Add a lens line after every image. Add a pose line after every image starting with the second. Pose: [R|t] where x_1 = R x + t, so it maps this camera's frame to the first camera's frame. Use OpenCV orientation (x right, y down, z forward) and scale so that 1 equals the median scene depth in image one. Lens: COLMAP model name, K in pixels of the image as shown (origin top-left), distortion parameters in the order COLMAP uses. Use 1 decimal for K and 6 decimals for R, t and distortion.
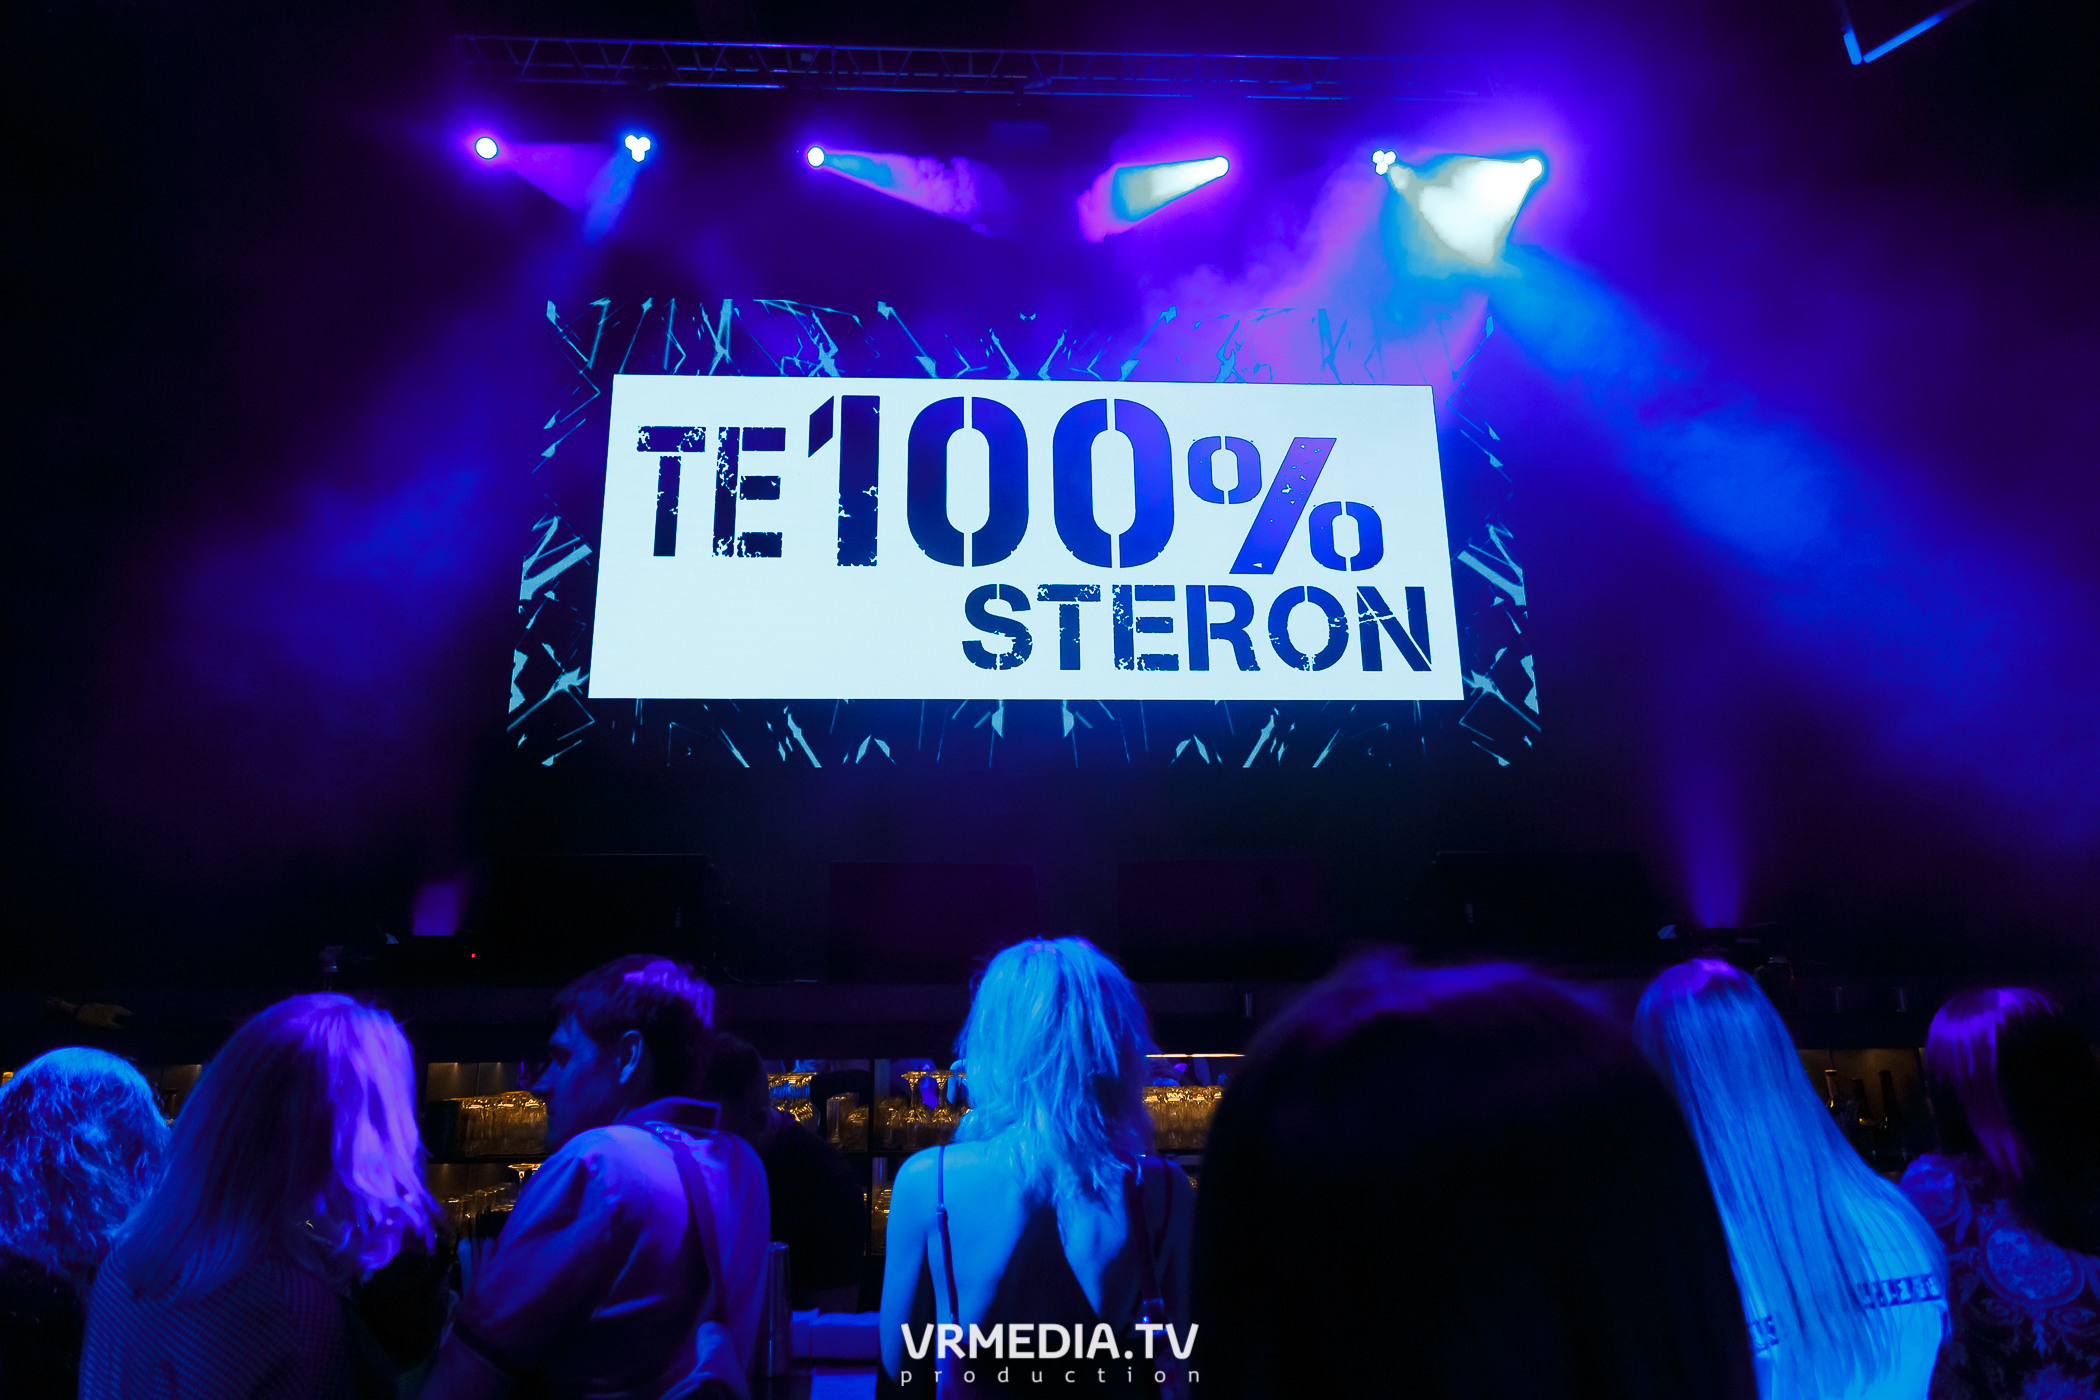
lens RADIAL K [[1321.2, 0, 1050.0], [0, 1321.2, 700.0], [0, 0, 1]] dist [0.004804, 0.000201]
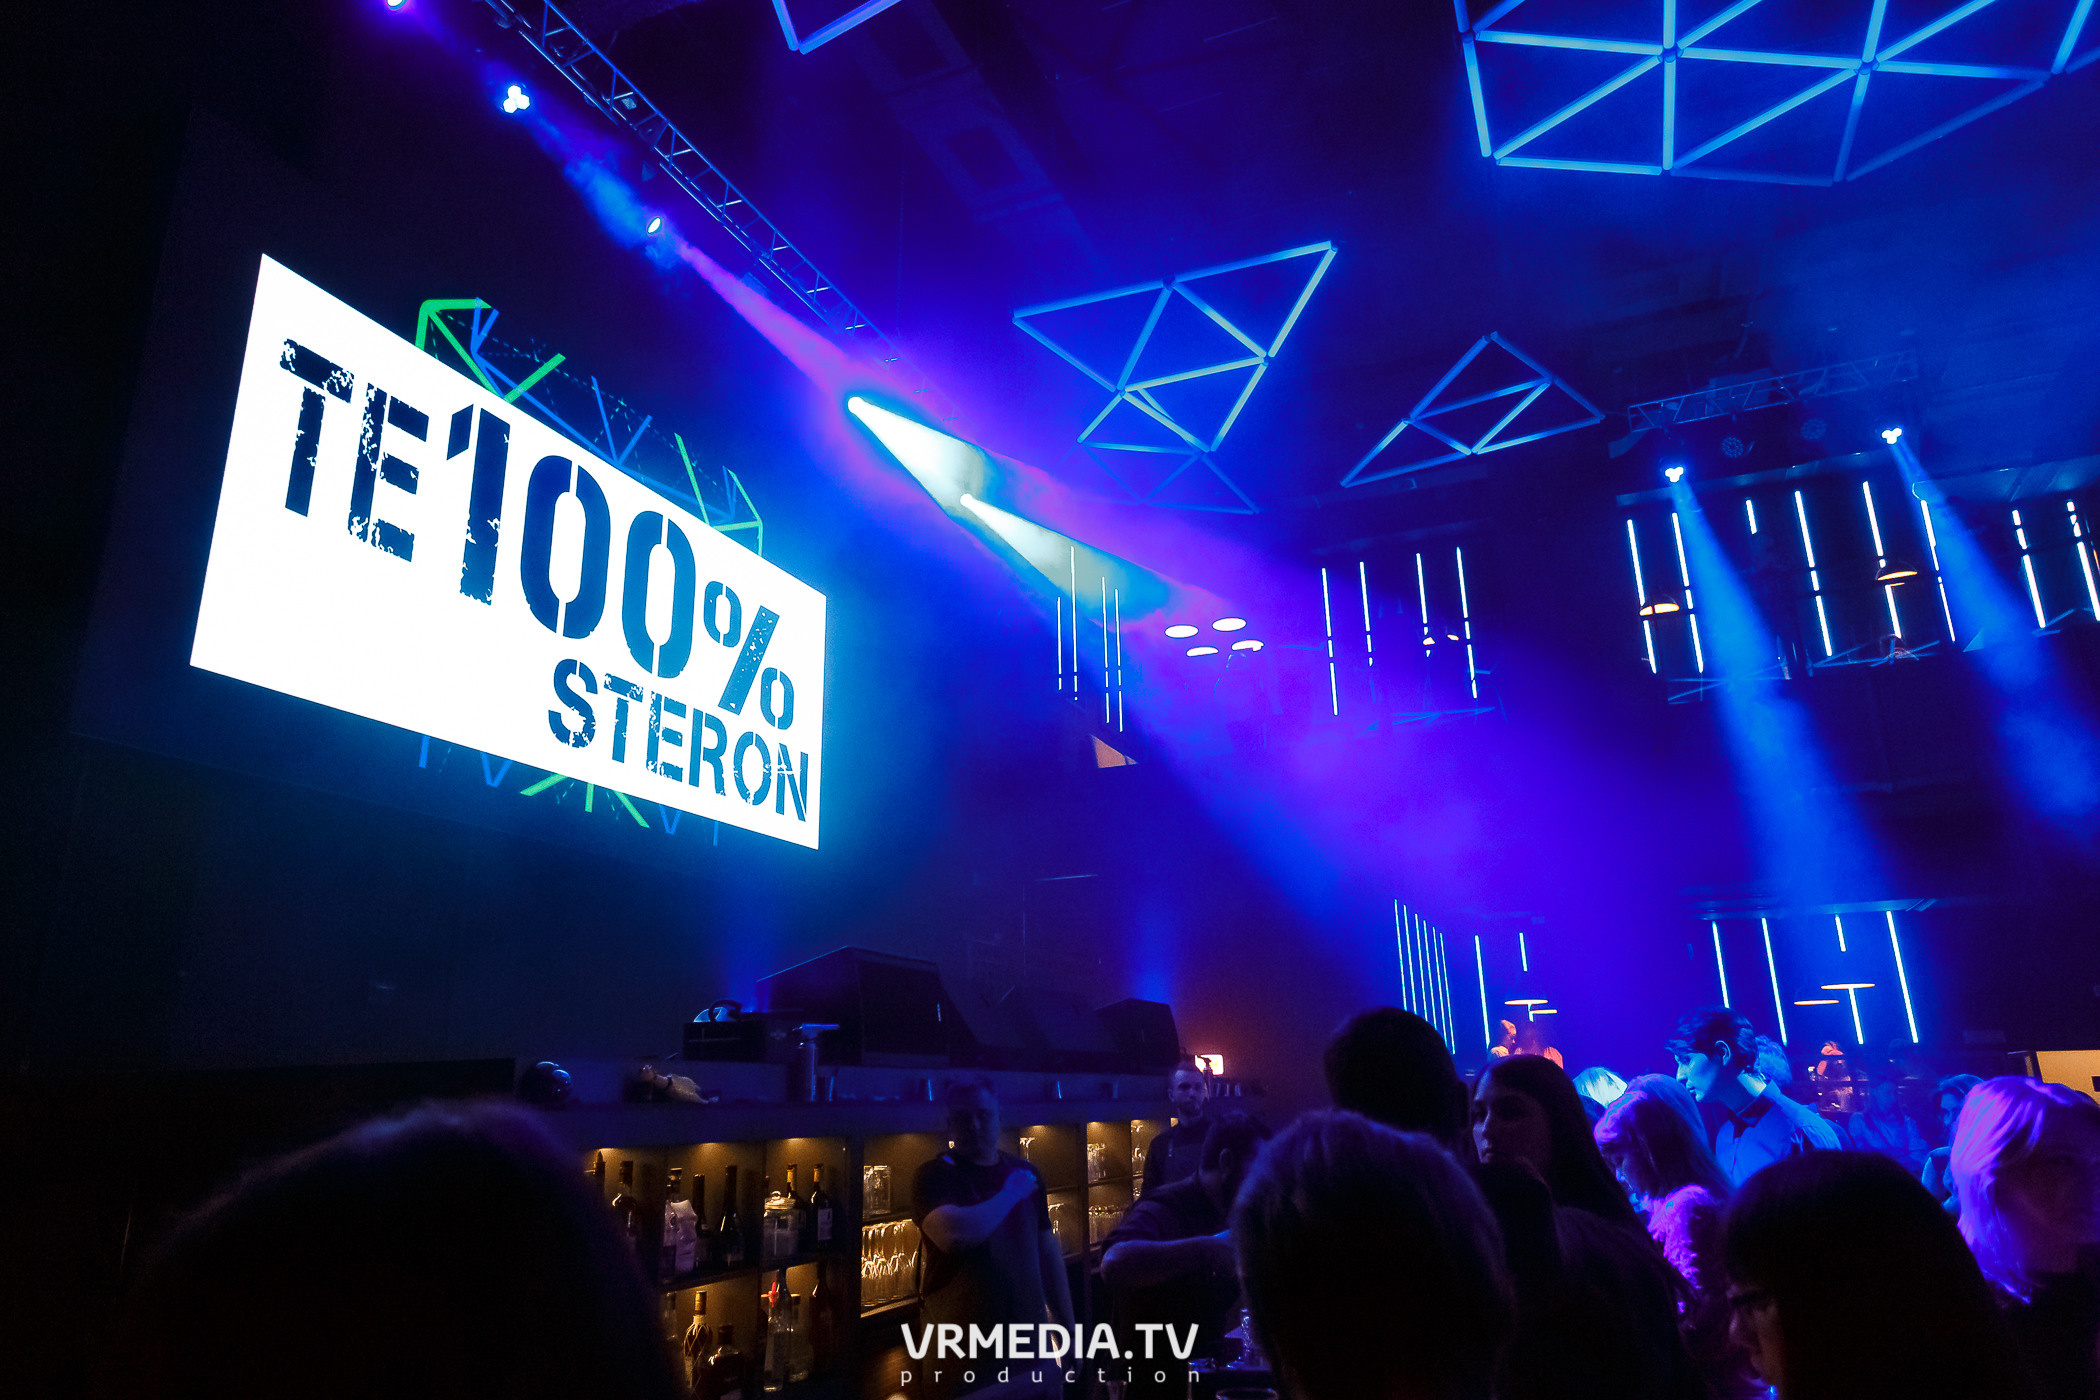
lens RADIAL K [[1321.2, 0, 1050.0], [0, 1321.2, 700.0], [0, 0, 1]] dist [0.004804, 0.000201]
pose [[0.441171, 0.265743, 0.857175, -0.738150], [-0.240782, 0.955181, -0.172202, 0.028646], [-0.864518, -0.130421, 0.485385, 0.188114]]
